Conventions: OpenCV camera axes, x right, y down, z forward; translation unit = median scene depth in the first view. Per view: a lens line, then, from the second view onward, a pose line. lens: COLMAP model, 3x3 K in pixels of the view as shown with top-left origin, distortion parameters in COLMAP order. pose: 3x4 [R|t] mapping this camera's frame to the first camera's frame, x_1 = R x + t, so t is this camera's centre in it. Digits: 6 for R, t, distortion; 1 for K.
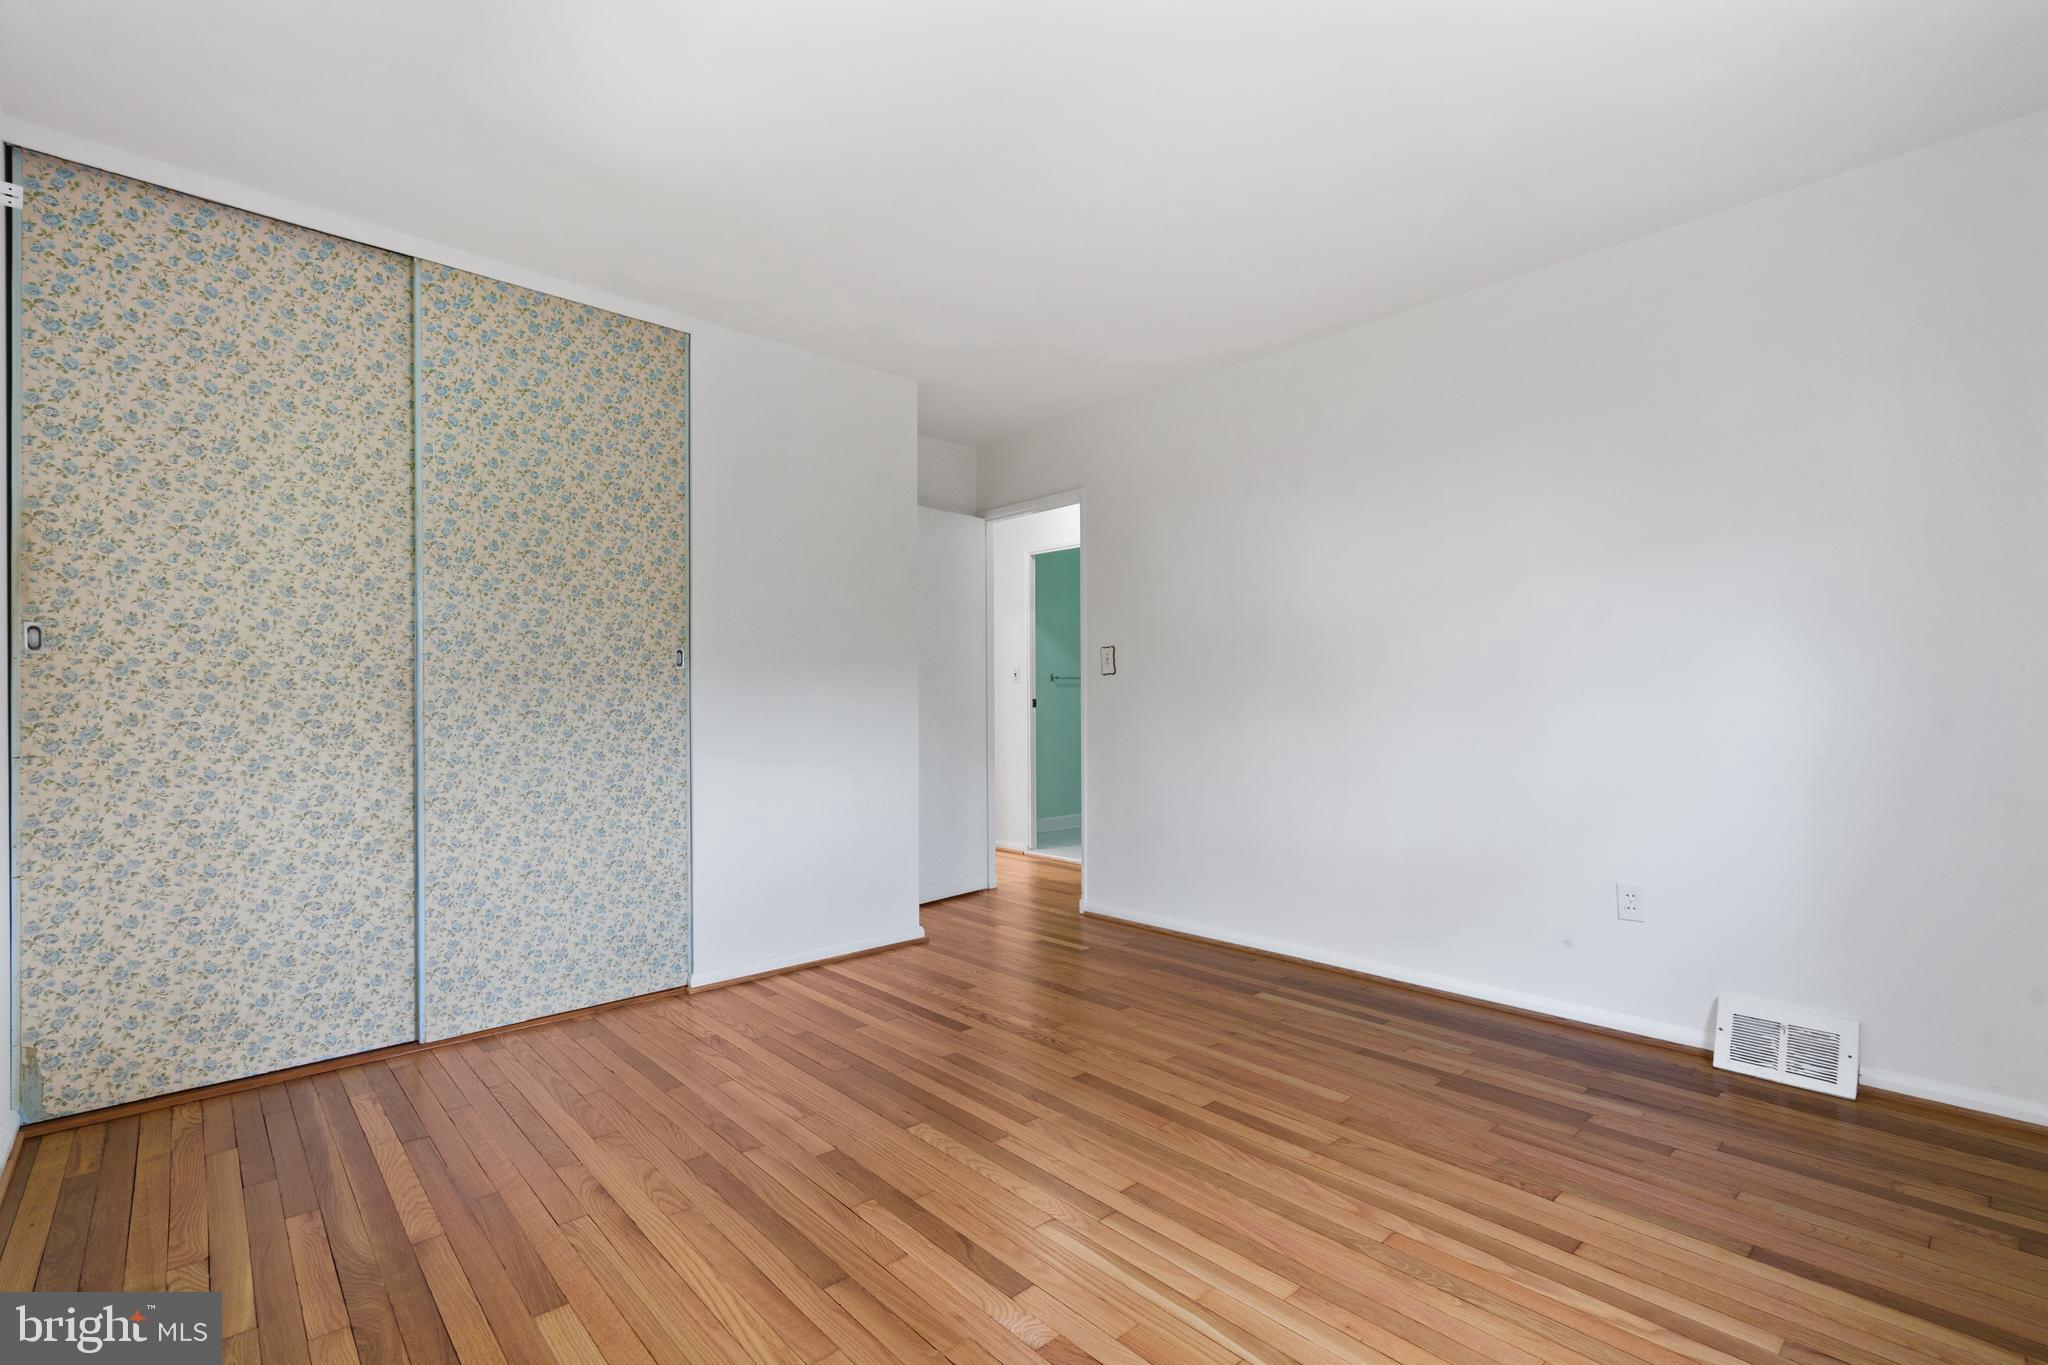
lens RADIAL K [[937.3, 0, 1025.7], [0, 937.3, 689.7], [0, 0, 1]] dist [-0.008412, 0.002477]
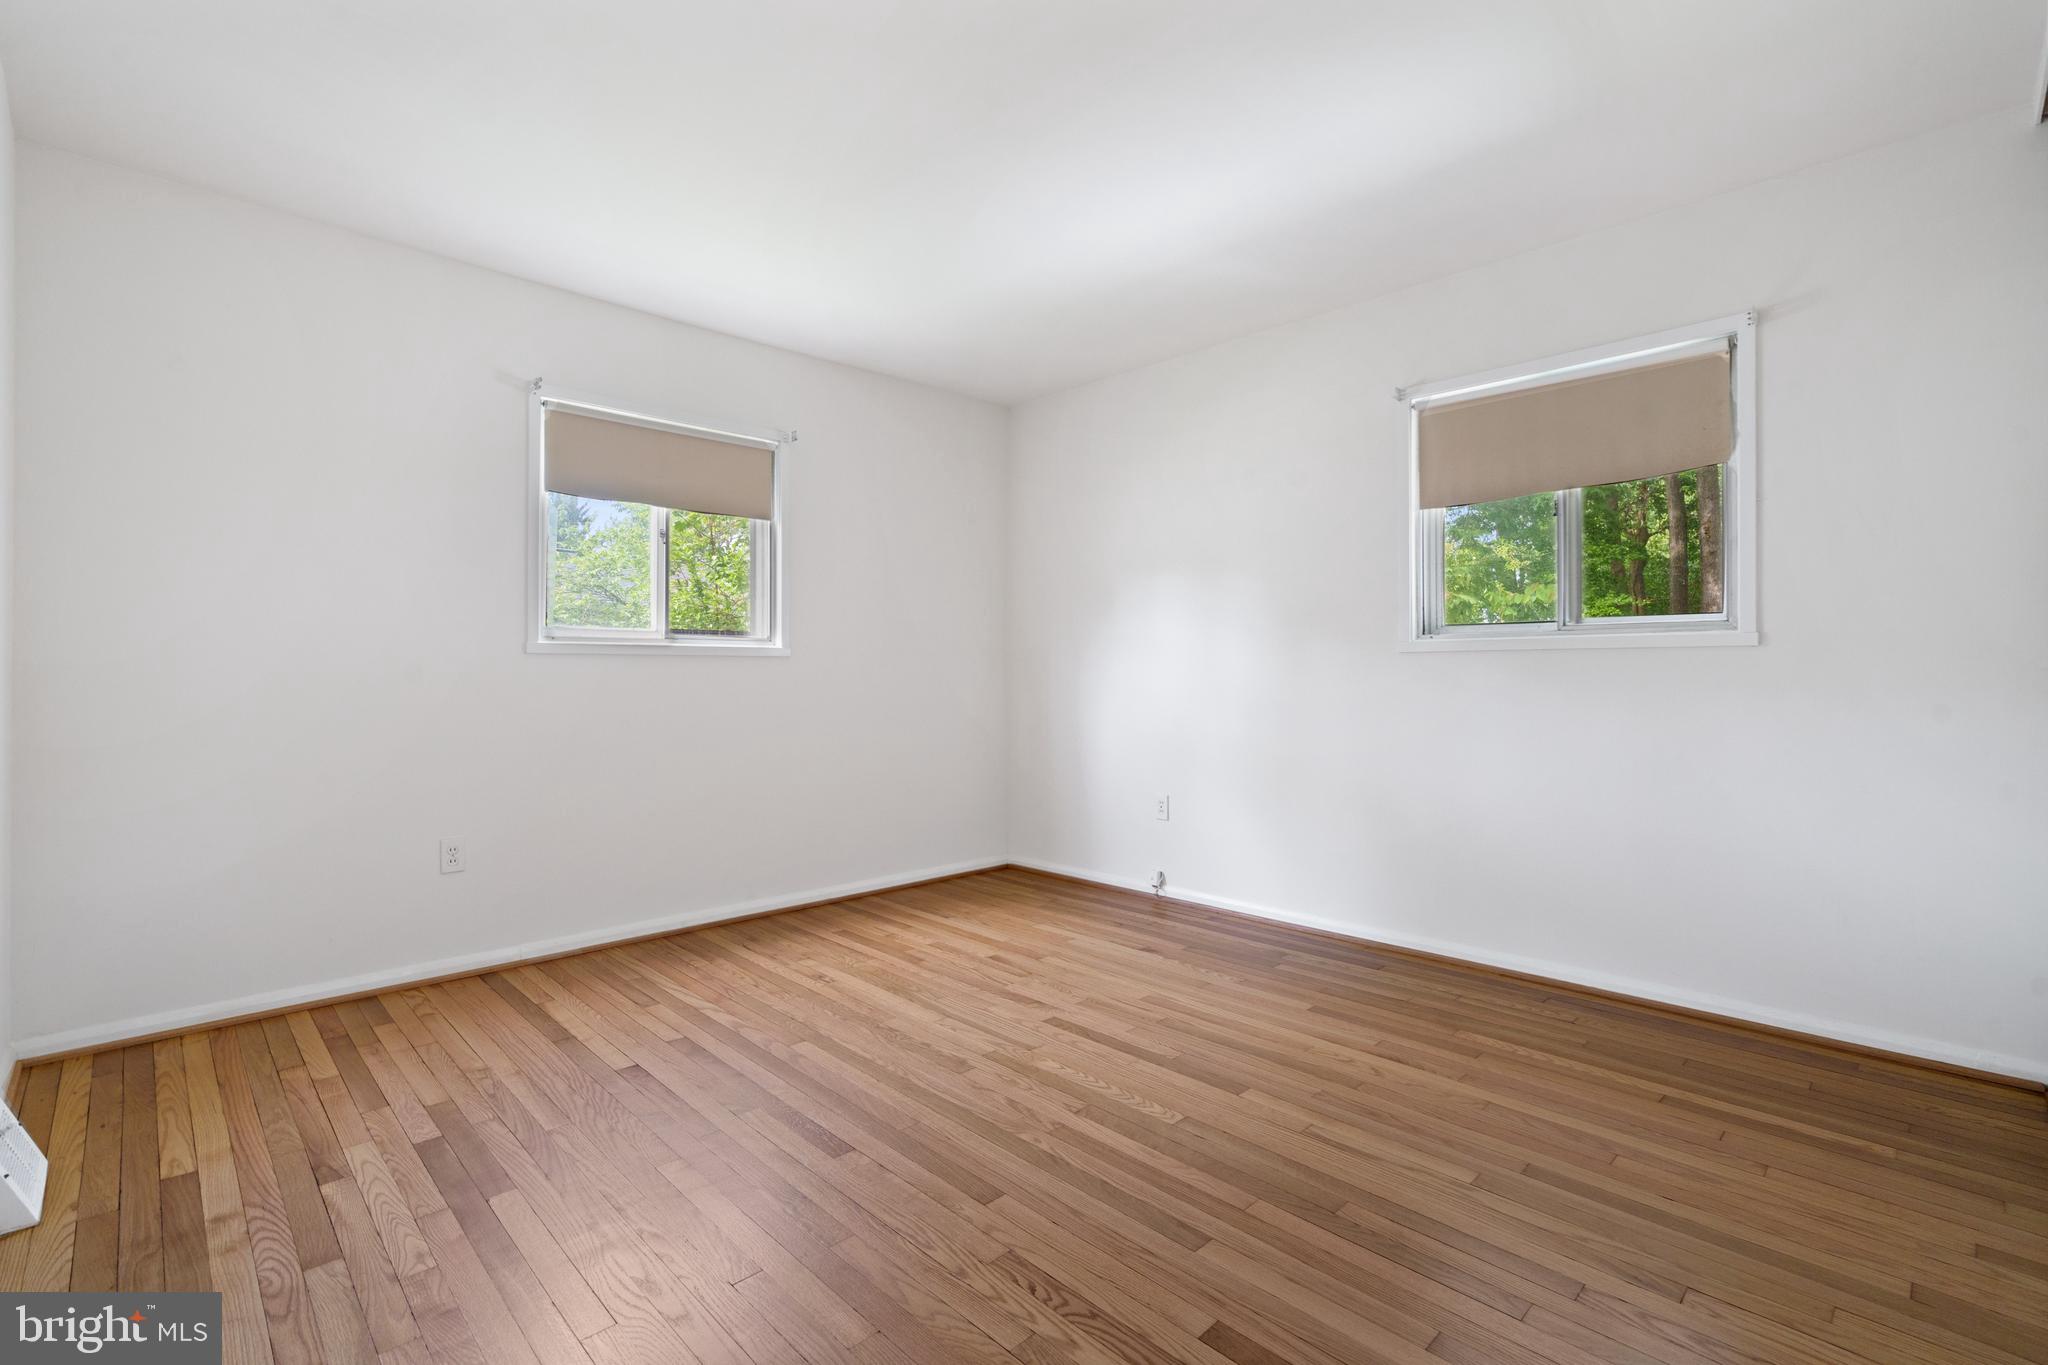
lens RADIAL K [[937.3, 0, 1022.5], [0, 937.3, 678.6], [0, 0, 1]] dist [-0.008412, 0.002477]
pose [[-0.999572, 0.006003, -0.028633, 0.069955], [0.006103, 0.999976, -0.003420, 0.029848], [0.028612, -0.003594, -0.999584, 2.159319]]
